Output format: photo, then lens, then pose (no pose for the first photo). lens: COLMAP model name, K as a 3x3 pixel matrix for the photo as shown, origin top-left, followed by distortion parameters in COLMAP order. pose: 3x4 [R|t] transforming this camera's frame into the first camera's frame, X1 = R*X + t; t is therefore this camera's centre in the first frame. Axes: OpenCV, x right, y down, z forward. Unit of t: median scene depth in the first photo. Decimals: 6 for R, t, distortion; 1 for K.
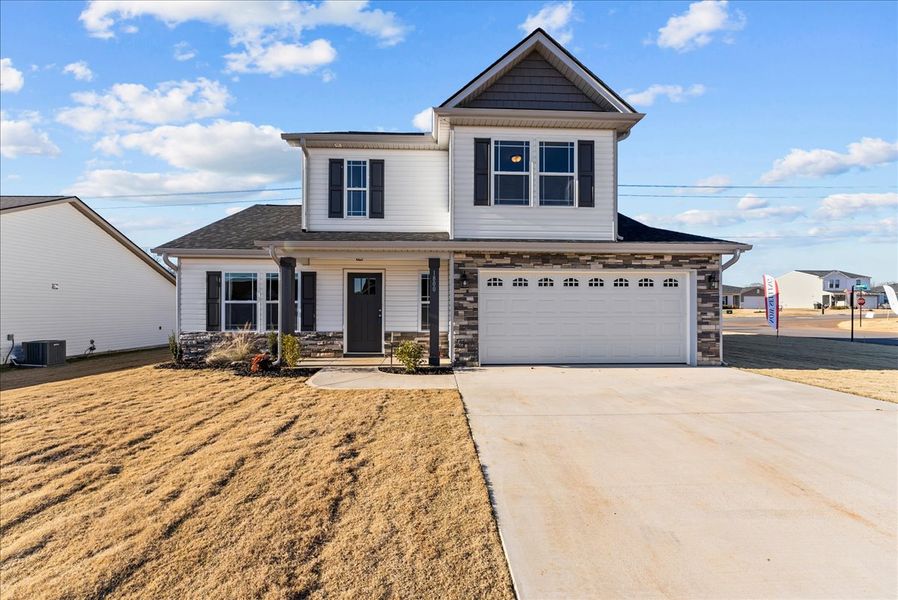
lens RADIAL K [[411.6, 0, 450.0], [0, 411.6, 311.3], [0, 0, 1]] dist [0.001697, 0.000043]
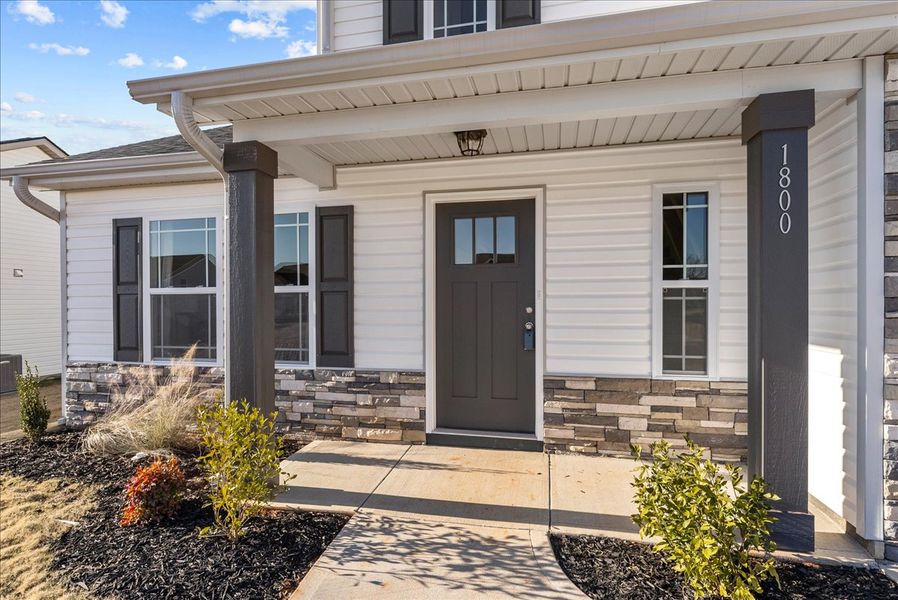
lens RADIAL K [[385.2, 0, 451.9], [0, 385.2, 302.6], [0, 0, 1]] dist [-0.019222, 0.000094]
pose [[0.971247, -0.006698, -0.237981, -0.158444], [0.007150, 0.999974, 0.001037, -0.009420], [0.237968, -0.002708, 0.971269, 0.686634]]
